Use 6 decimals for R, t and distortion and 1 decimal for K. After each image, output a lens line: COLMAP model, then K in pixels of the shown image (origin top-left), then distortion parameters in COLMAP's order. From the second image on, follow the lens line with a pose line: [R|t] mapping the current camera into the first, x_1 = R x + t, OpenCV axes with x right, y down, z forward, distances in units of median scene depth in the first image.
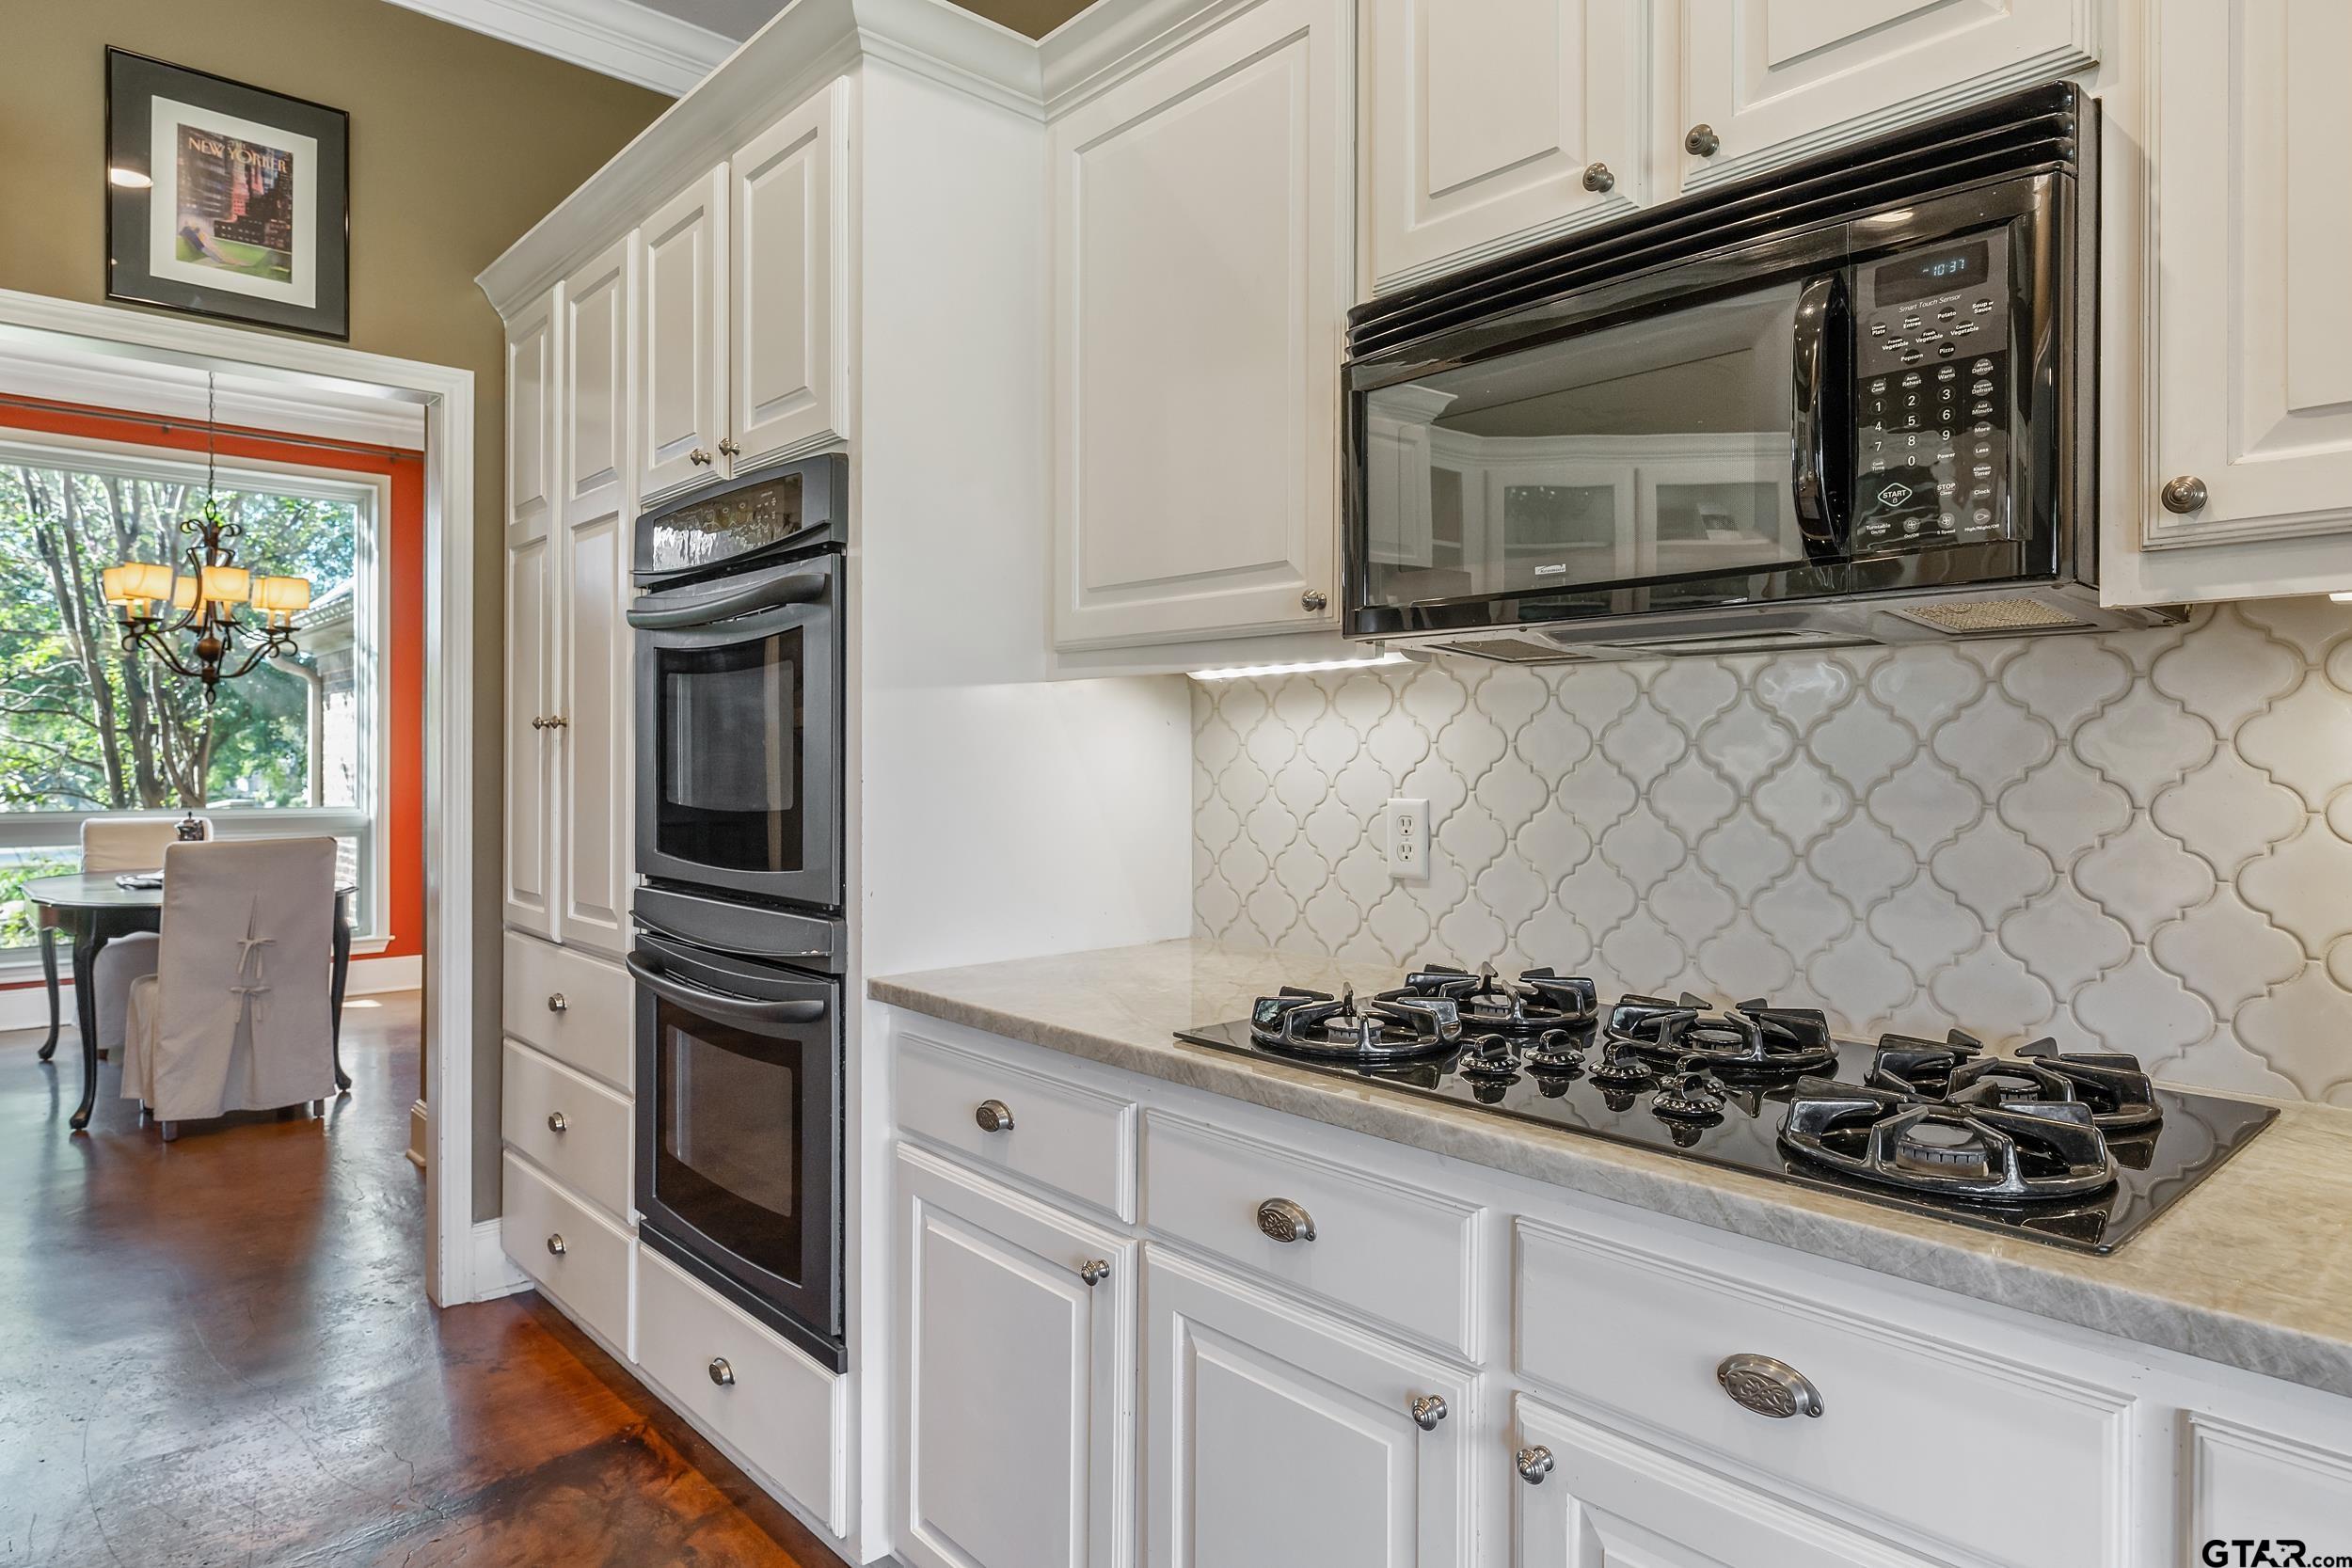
lens RADIAL K [[1350.2, 0, 1174.4], [0, 1350.2, 770.0], [0, 0, 1]] dist [0.006393, -0.000954]
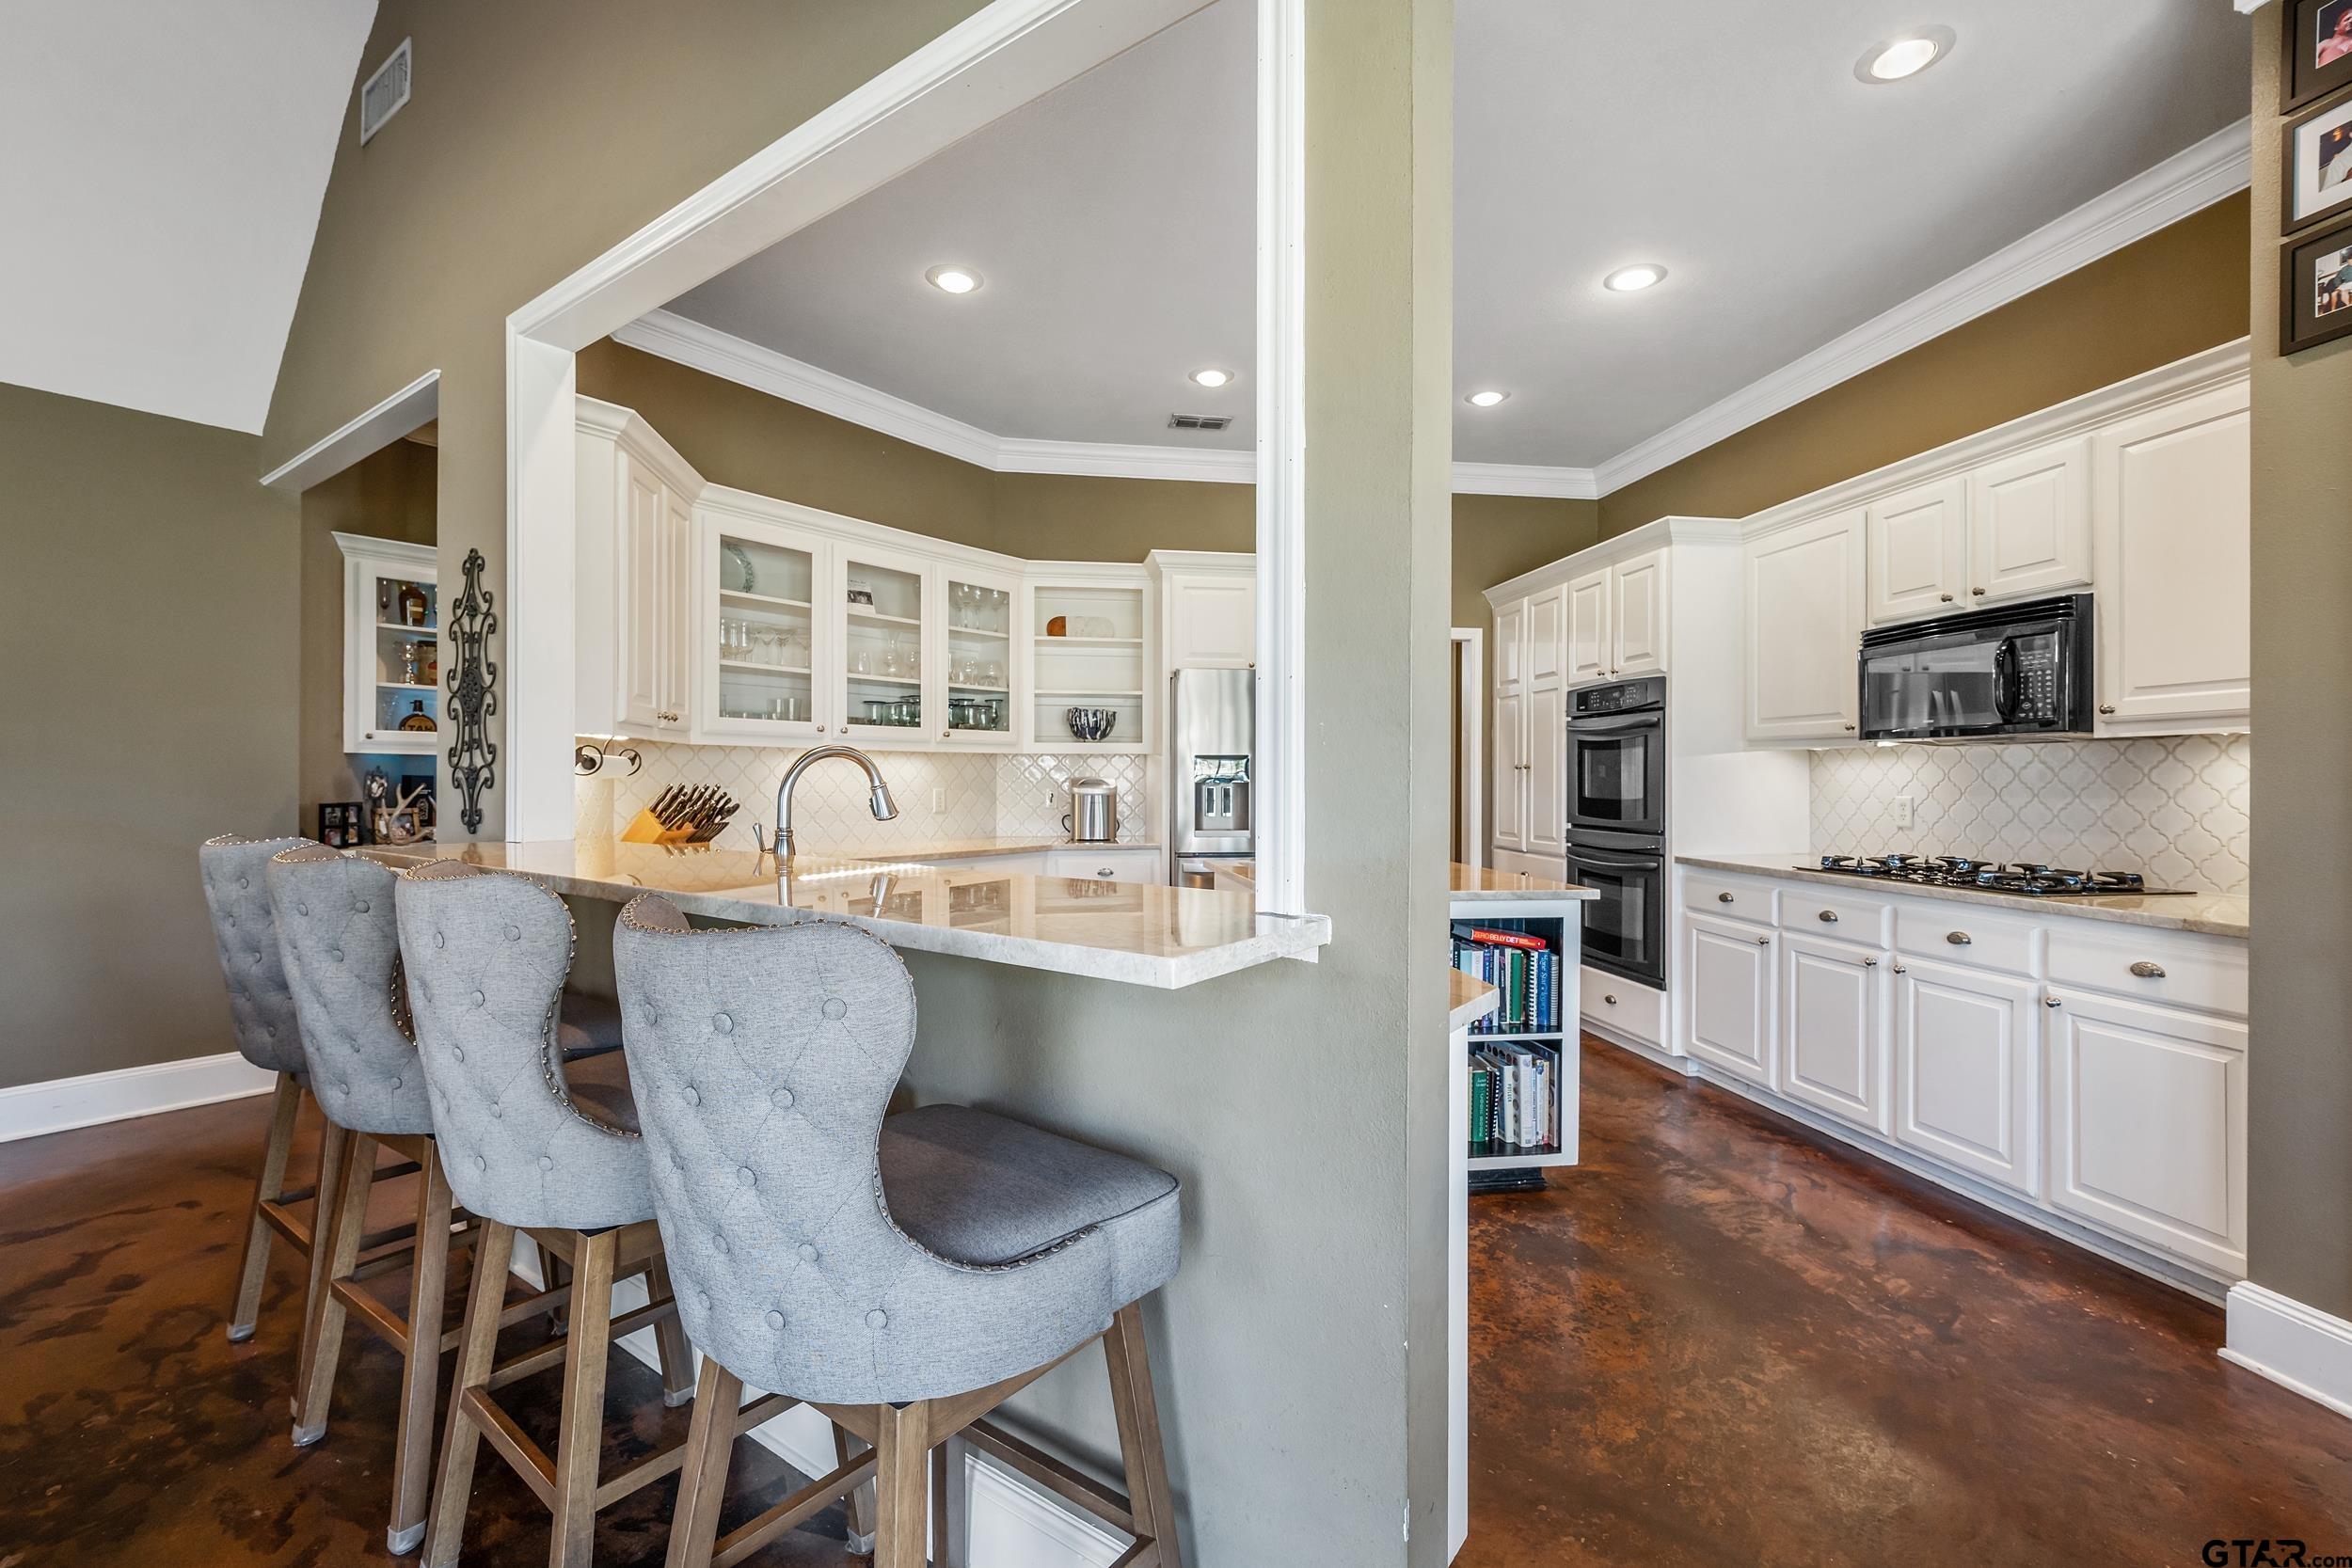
lens RADIAL K [[1022.9, 0, 1169.8], [0, 1022.9, 781.7], [0, 0, 1]] dist [0.001295, -0.001030]
pose [[0.833988, 0.000293, -0.551783, 0.094204], [-0.003241, 0.999985, -0.004367, 0.007582], [0.551773, 0.005431, 0.833976, -1.609351]]
